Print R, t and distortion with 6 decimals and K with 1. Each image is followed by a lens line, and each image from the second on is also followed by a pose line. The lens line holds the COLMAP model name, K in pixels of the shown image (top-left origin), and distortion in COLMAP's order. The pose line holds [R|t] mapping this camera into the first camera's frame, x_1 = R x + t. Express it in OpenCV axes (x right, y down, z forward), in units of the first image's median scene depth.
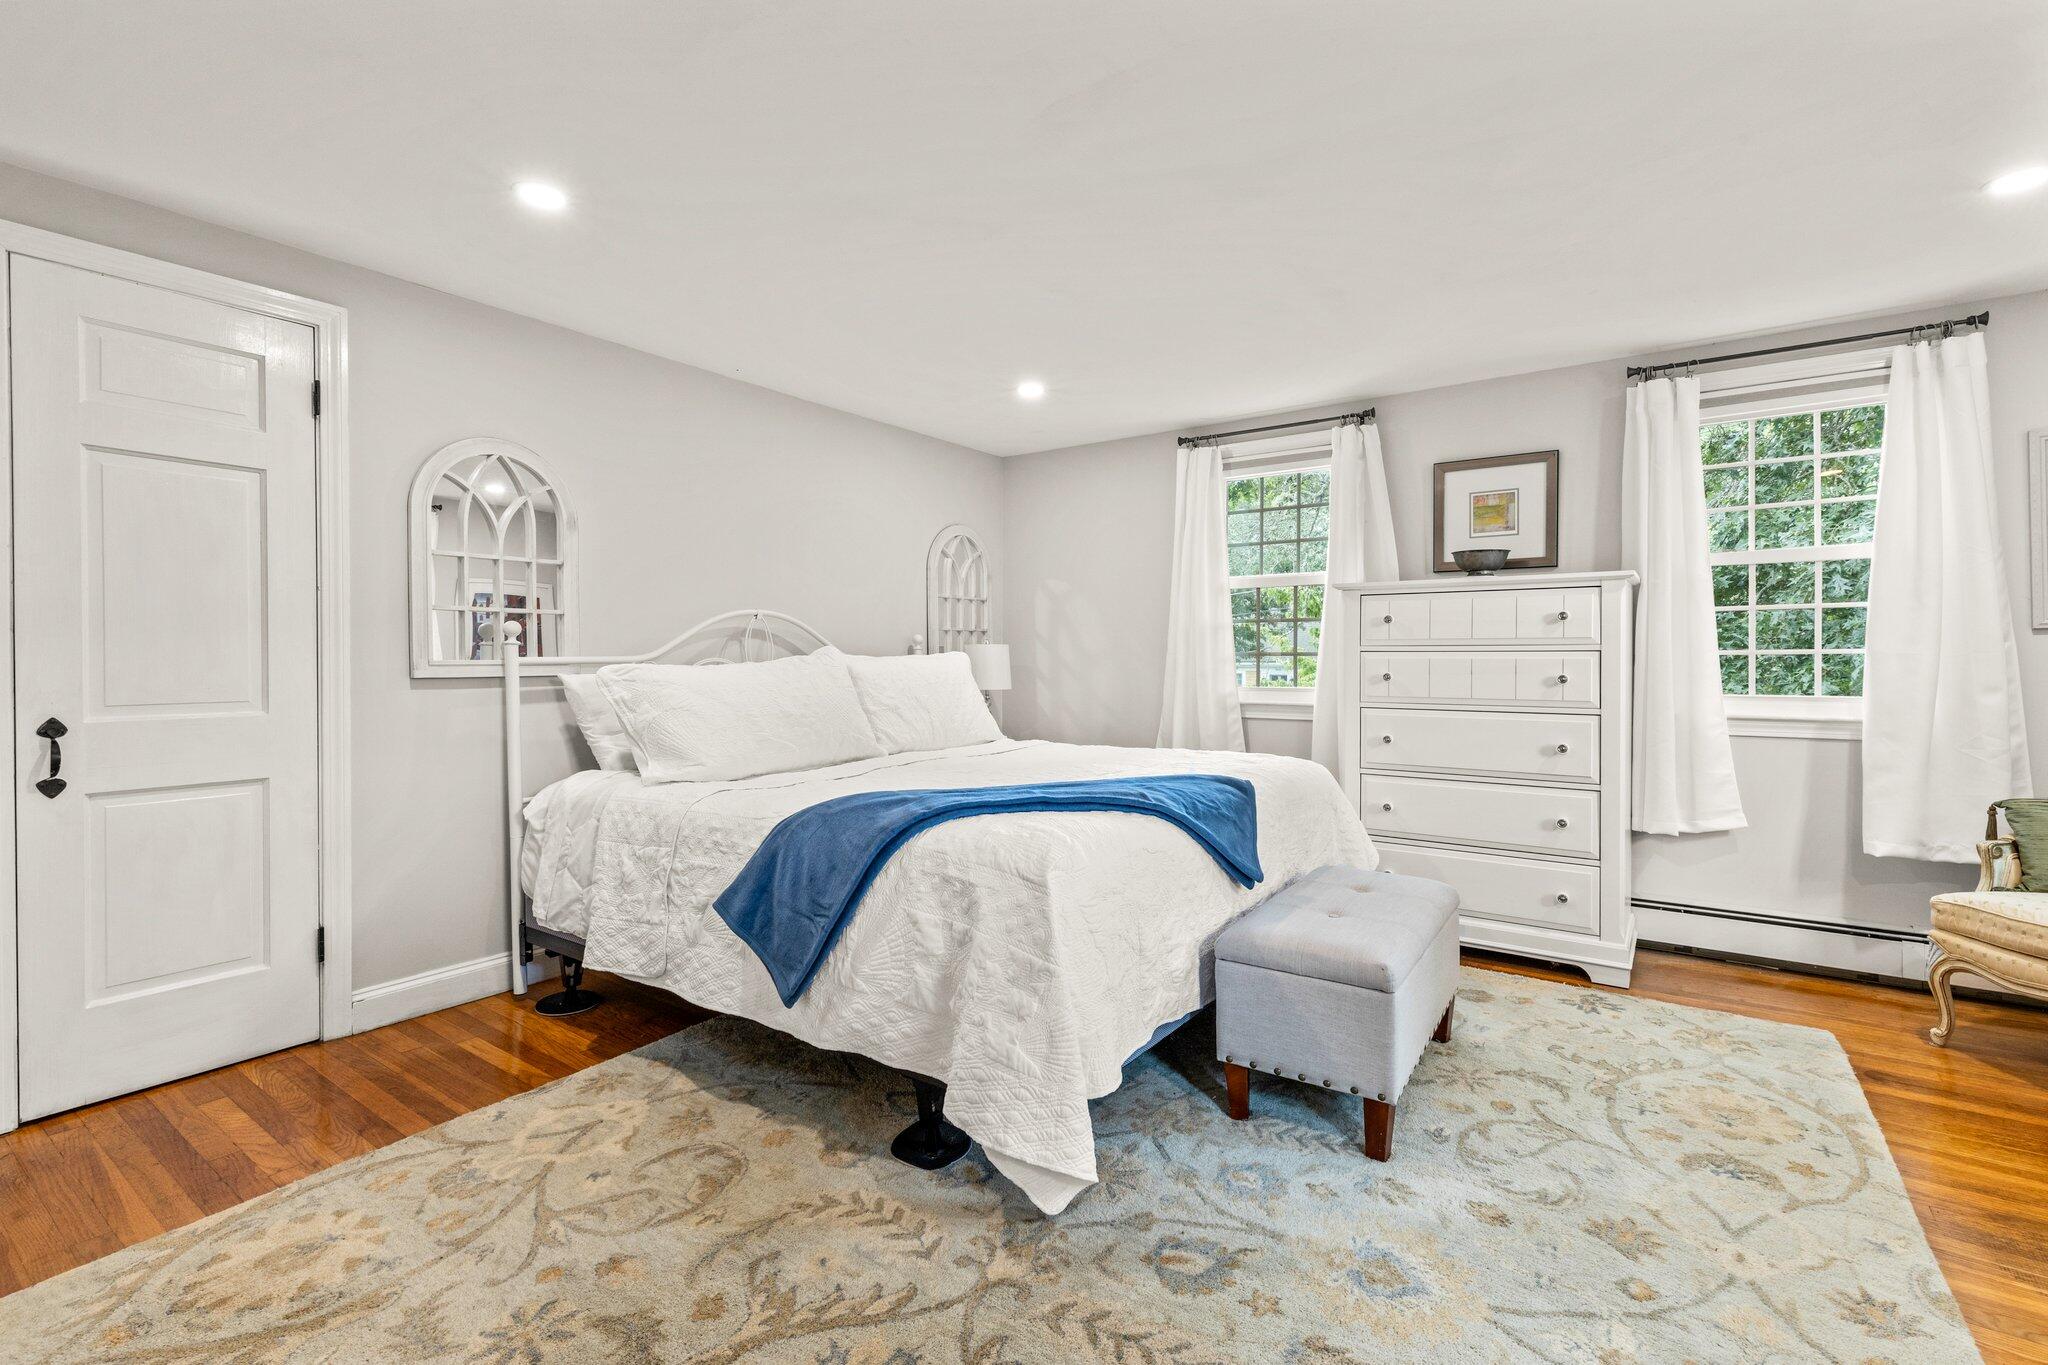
lens RADIAL K [[904.6, 0, 1028.6], [0, 904.6, 669.0], [0, 0, 1]] dist [0.004588, -0.001997]
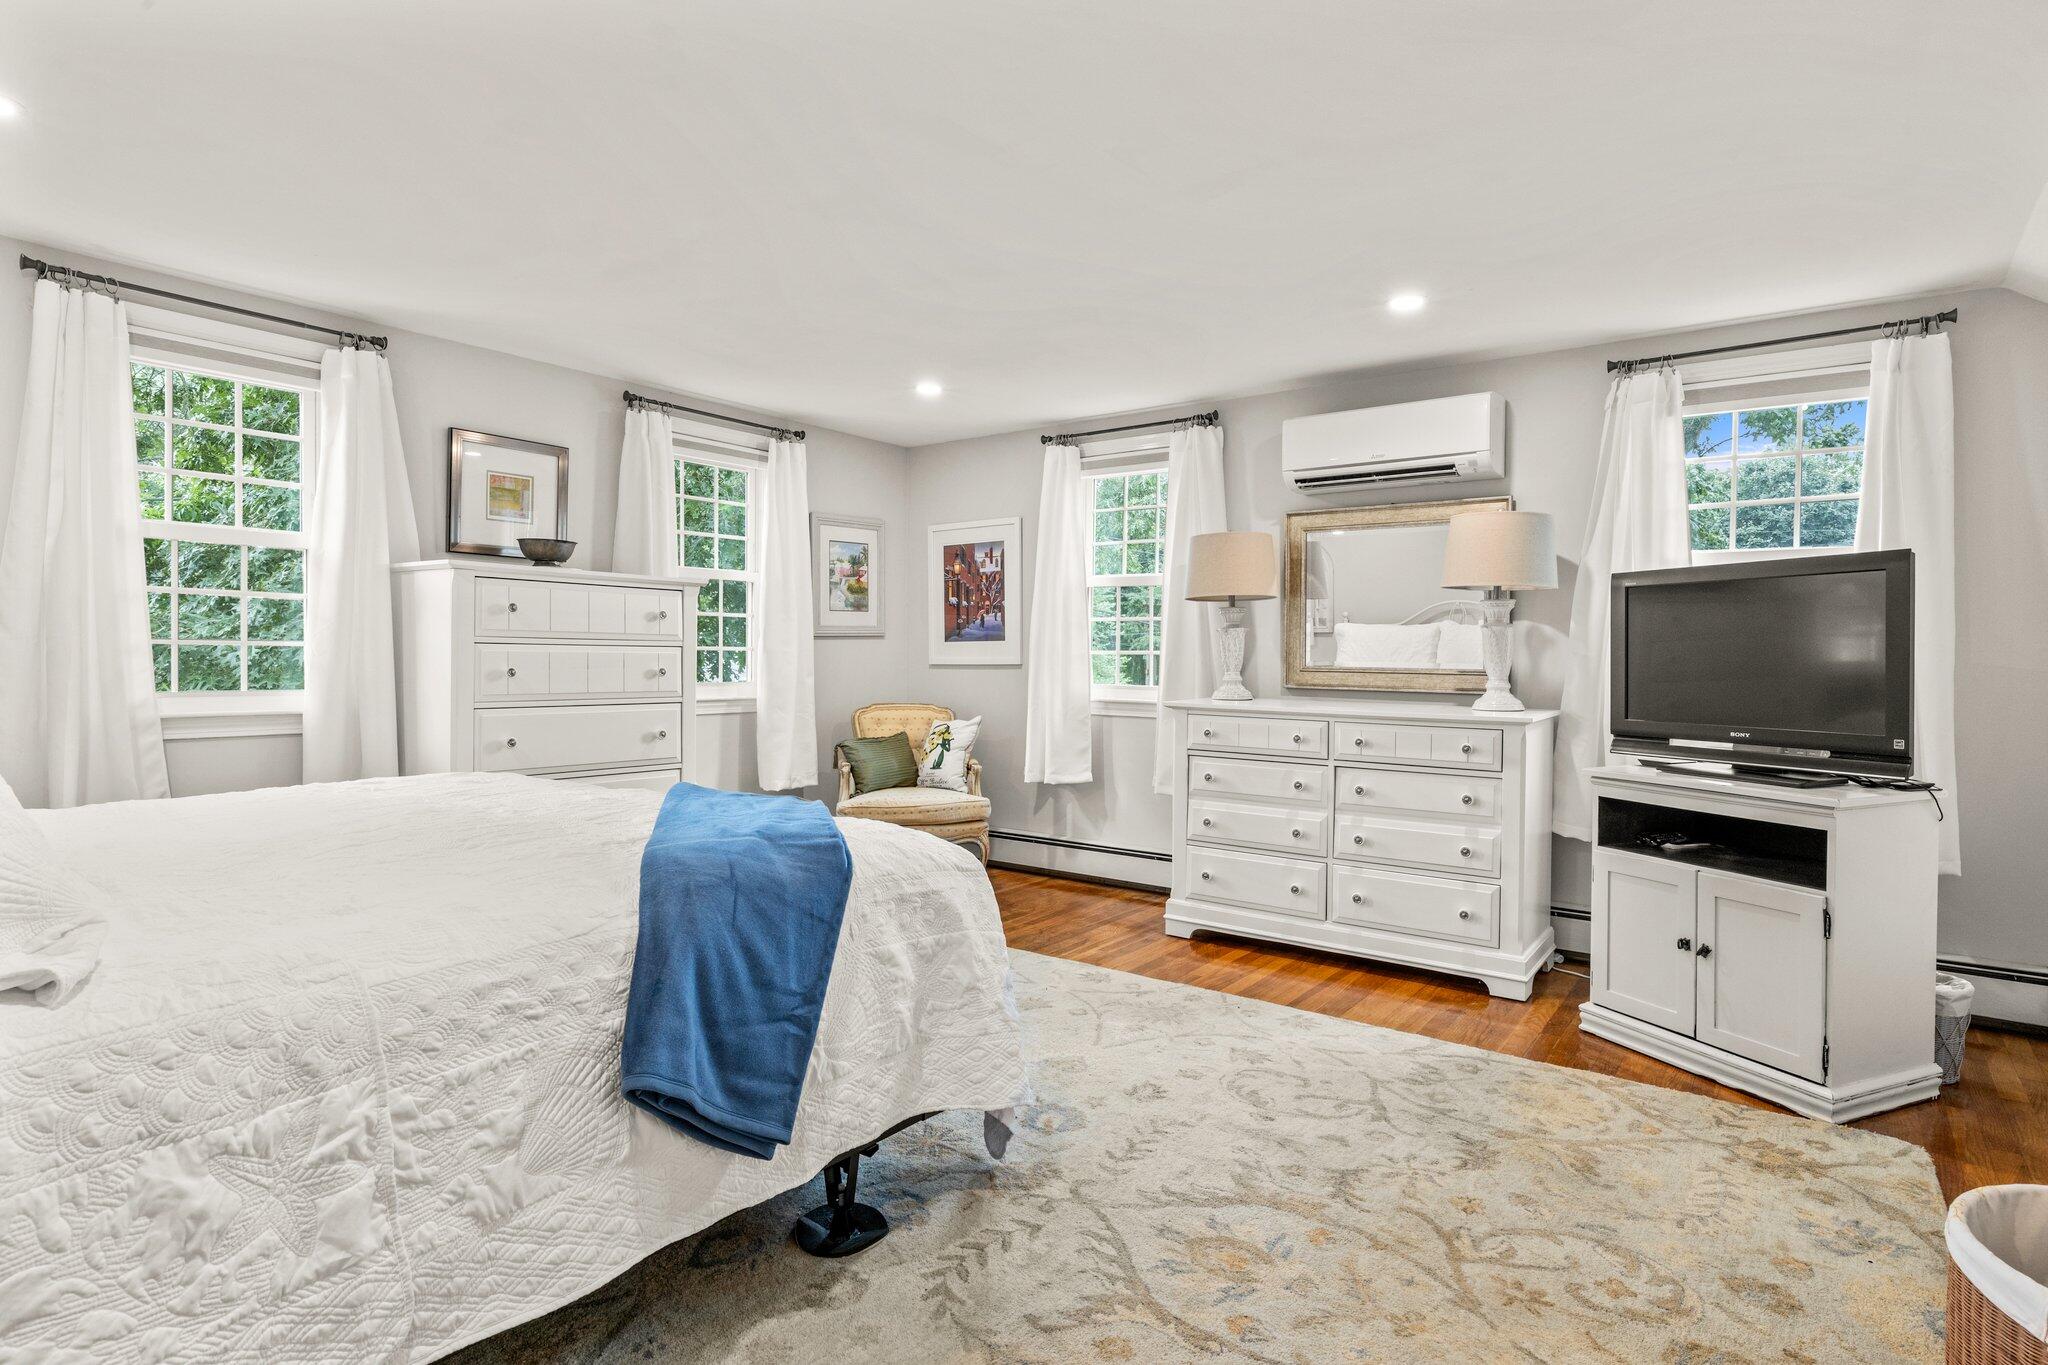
lens RADIAL K [[1066.6, 0, 1034.0], [0, 1066.6, 674.8], [0, 0, 1]] dist [-0.000359, 0.000544]
pose [[0.030548, -0.016461, 0.999398, -0.650128], [0.000625, 0.999865, 0.016449, -0.005922], [-0.999533, 0.000122, 0.030554, 0.470122]]
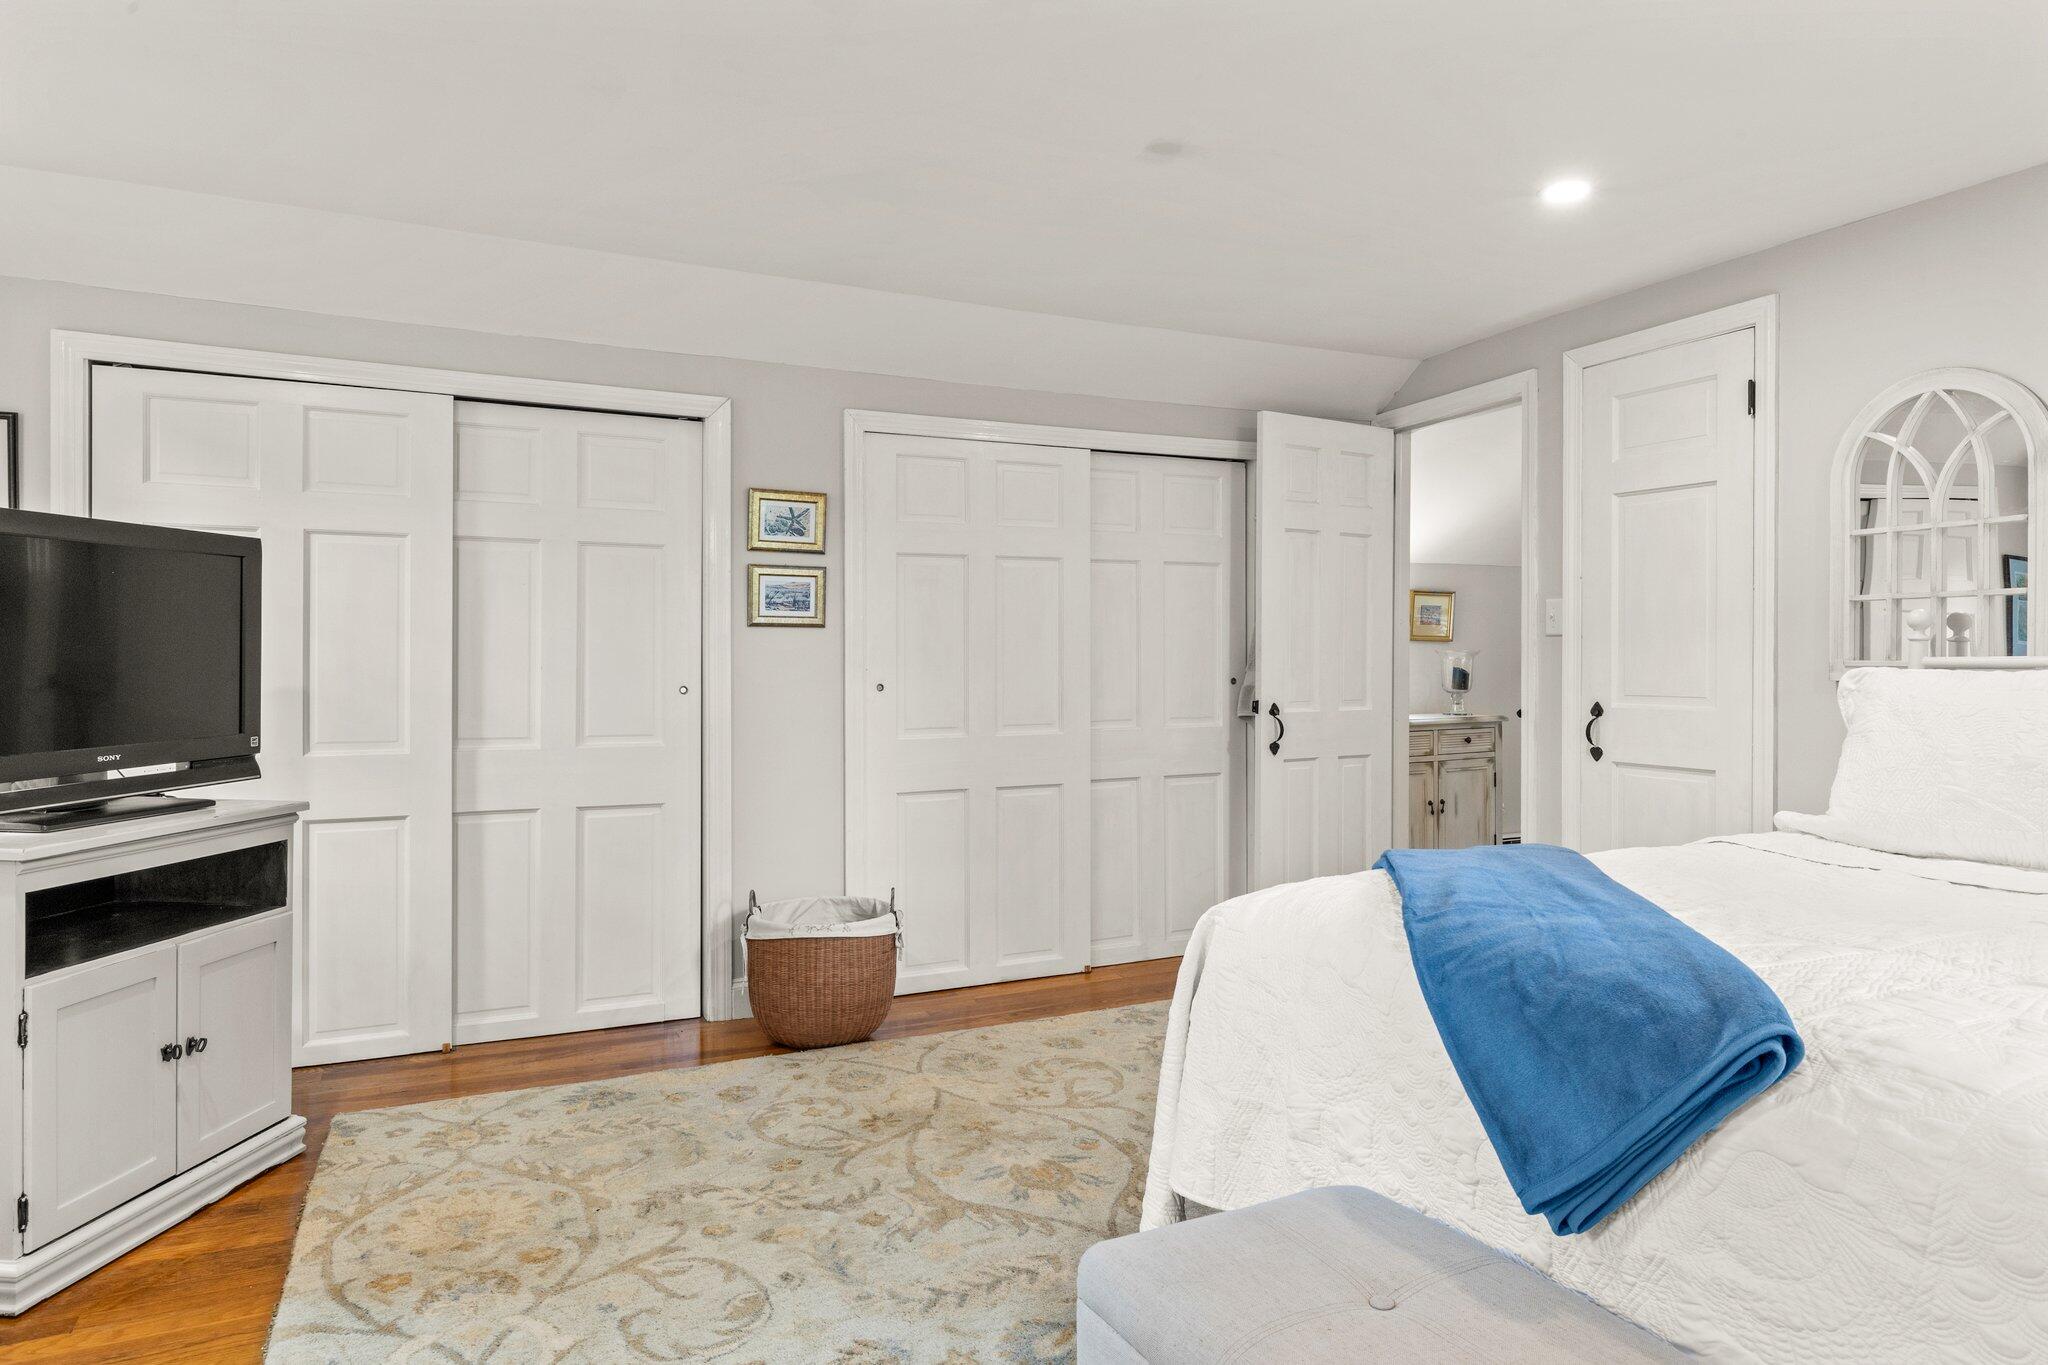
lens RADIAL K [[1184.8, 0, 1042.6], [0, 1184.8, 669.7], [0, 0, 1]] dist [-0.002101, 0.000007]
pose [[-0.498807, 0.009133, -0.866665, 0.560381], [-0.007326, 0.999864, 0.014753, -0.009337], [0.866682, 0.013708, -0.498673, 0.747113]]
